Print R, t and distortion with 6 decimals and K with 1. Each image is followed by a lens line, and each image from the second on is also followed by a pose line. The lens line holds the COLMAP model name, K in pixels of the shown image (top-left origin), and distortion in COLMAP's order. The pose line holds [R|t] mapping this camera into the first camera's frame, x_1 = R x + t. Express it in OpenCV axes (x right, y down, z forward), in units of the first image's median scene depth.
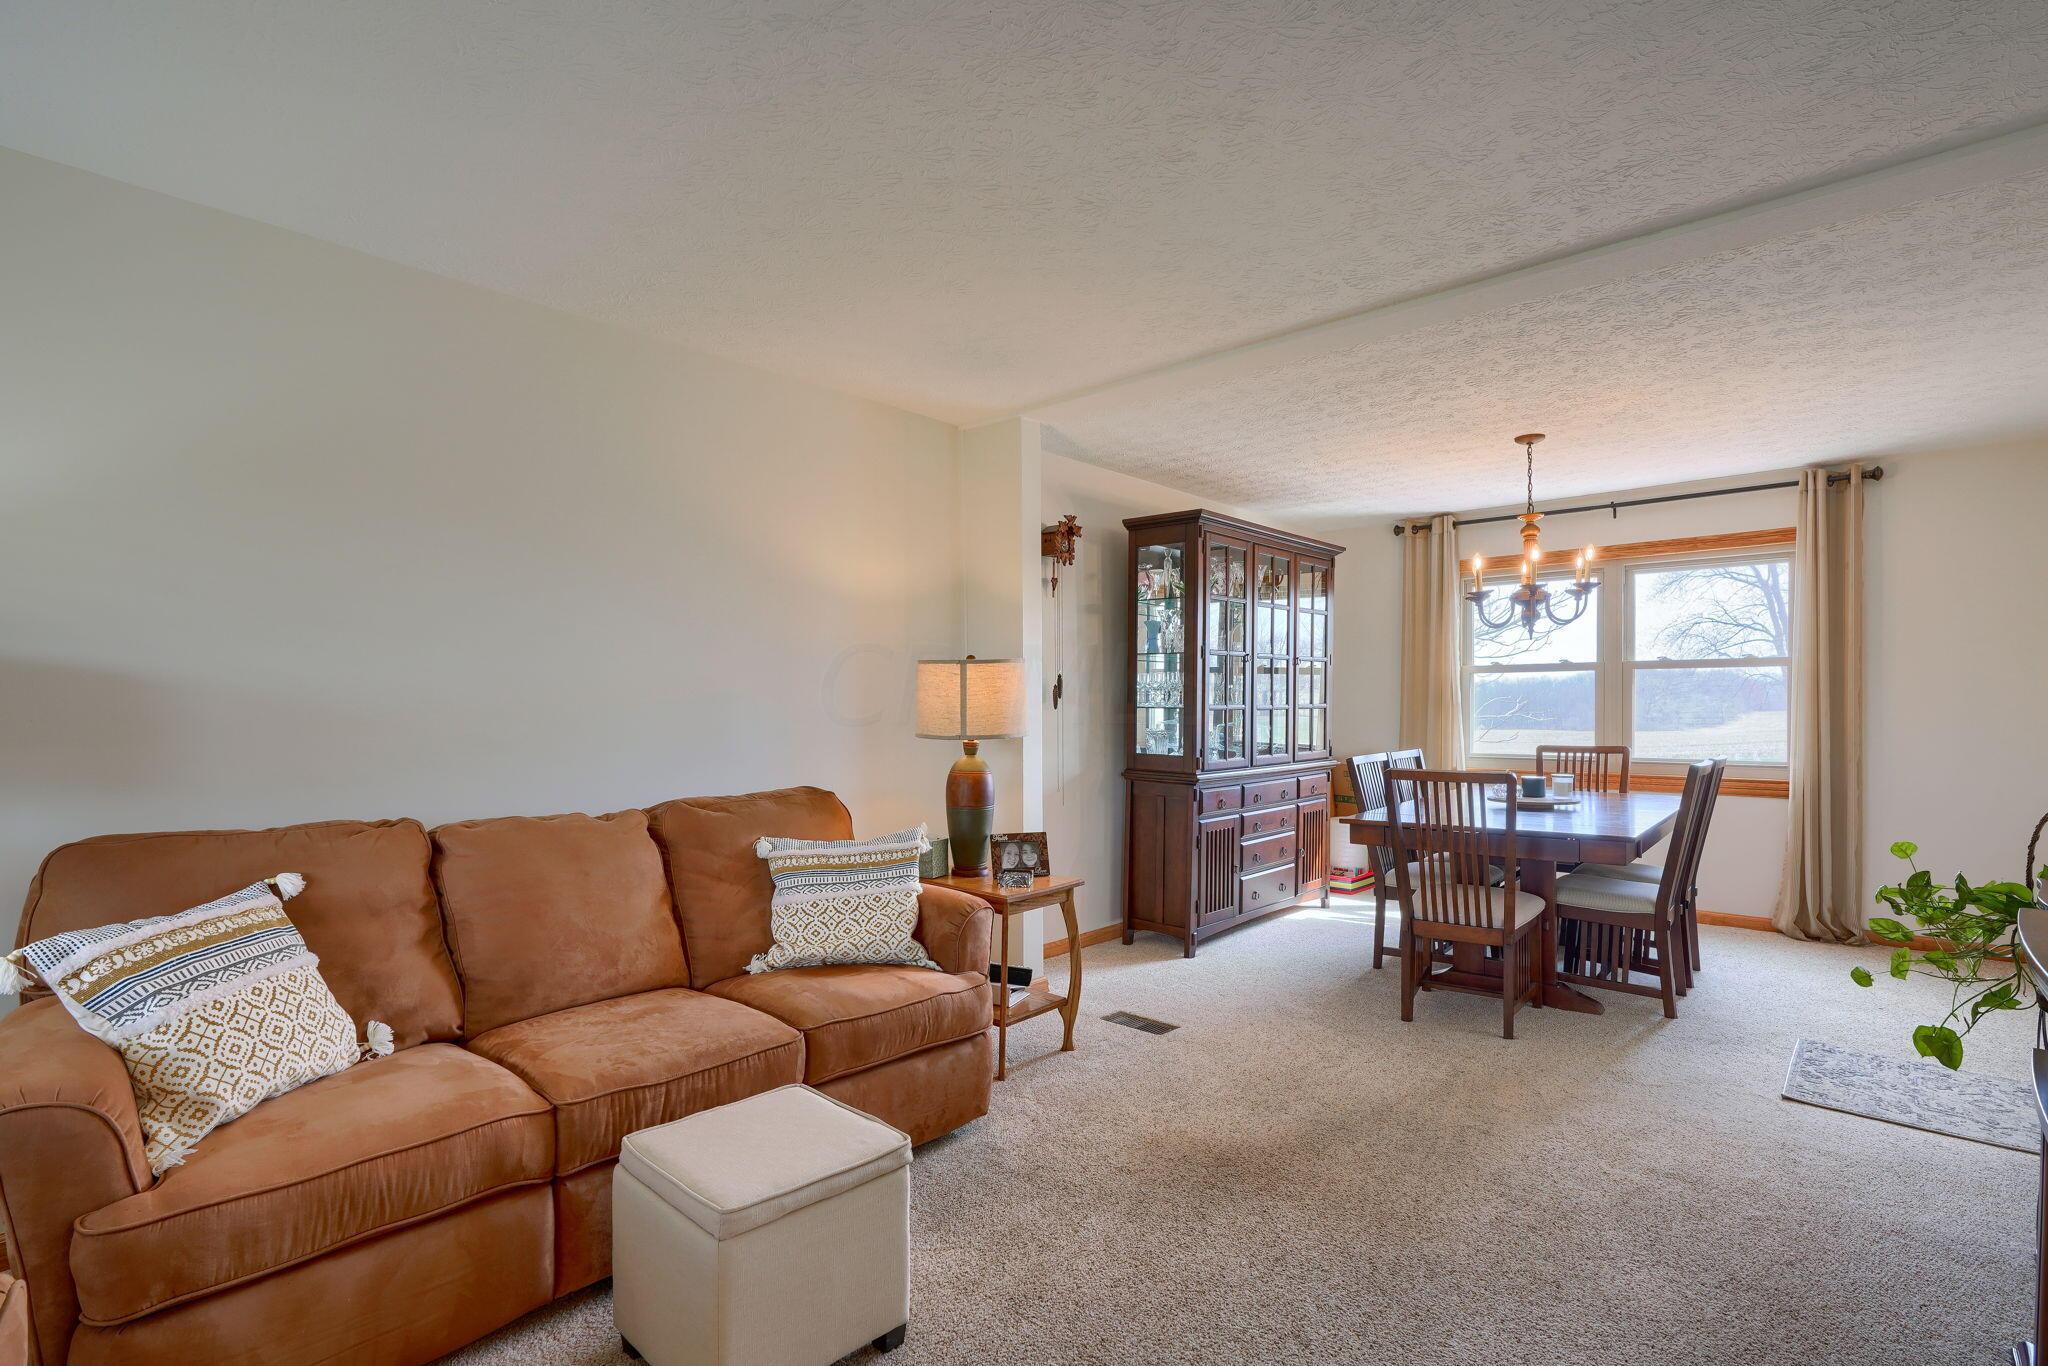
lens RADIAL K [[953.2, 0, 1063.5], [0, 953.2, 713.5], [0, 0, 1]] dist [-0.000848, 0.000514]
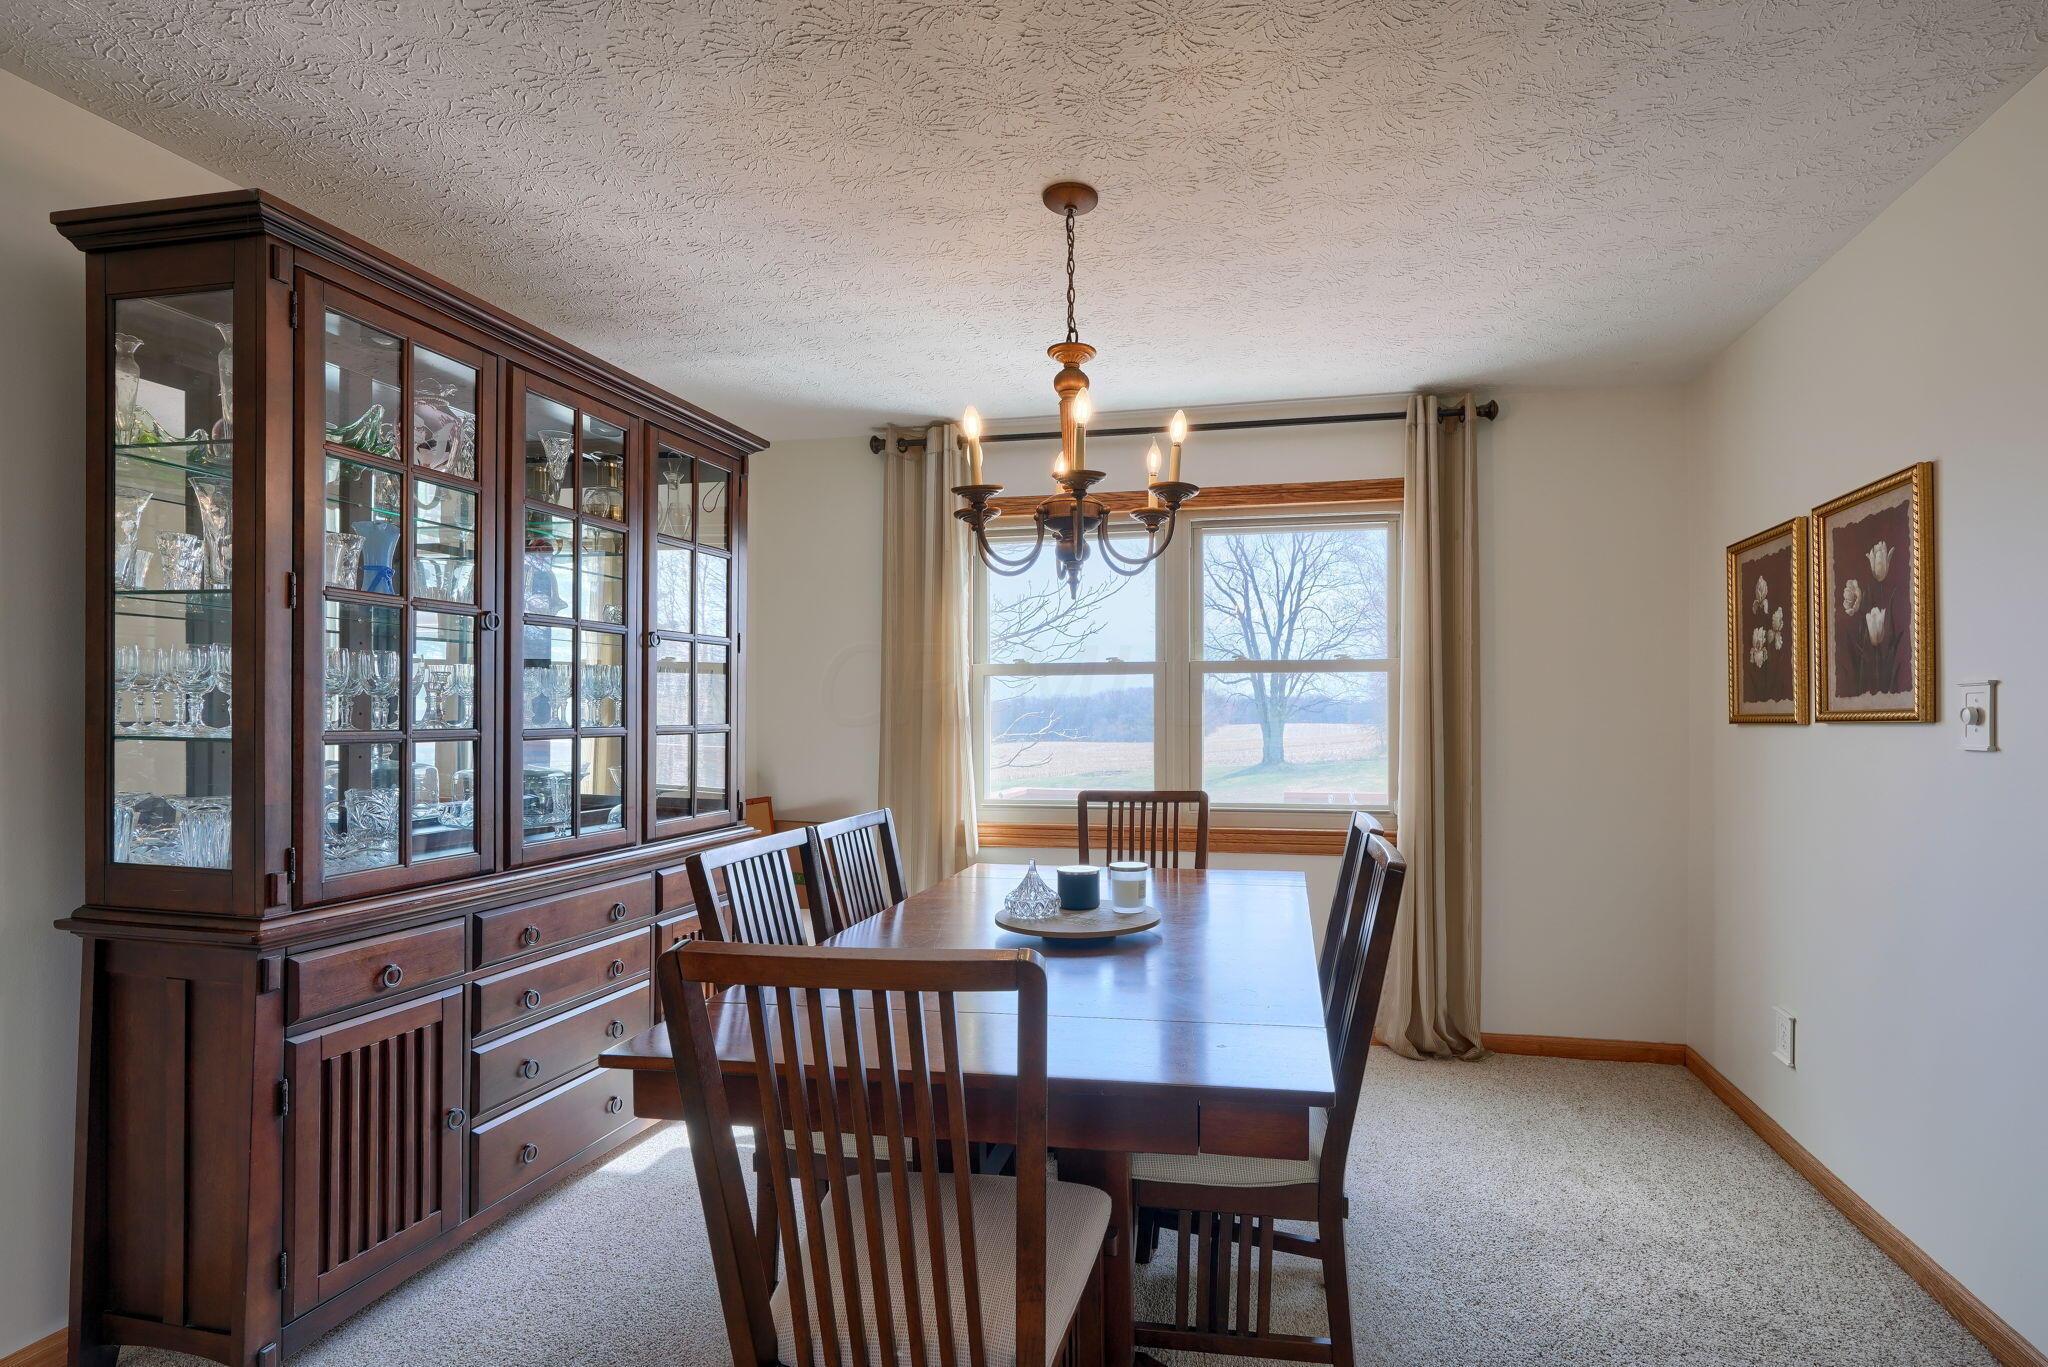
lens RADIAL K [[953.2, 0, 1063.5], [0, 953.2, 714.0], [0, 0, 1]] dist [-0.000848, 0.000514]
pose [[0.896743, 0.003388, 0.442539, 0.231175], [0.002501, 0.999916, -0.012723, -0.009672], [-0.442545, 0.012515, 0.896659, 0.484583]]
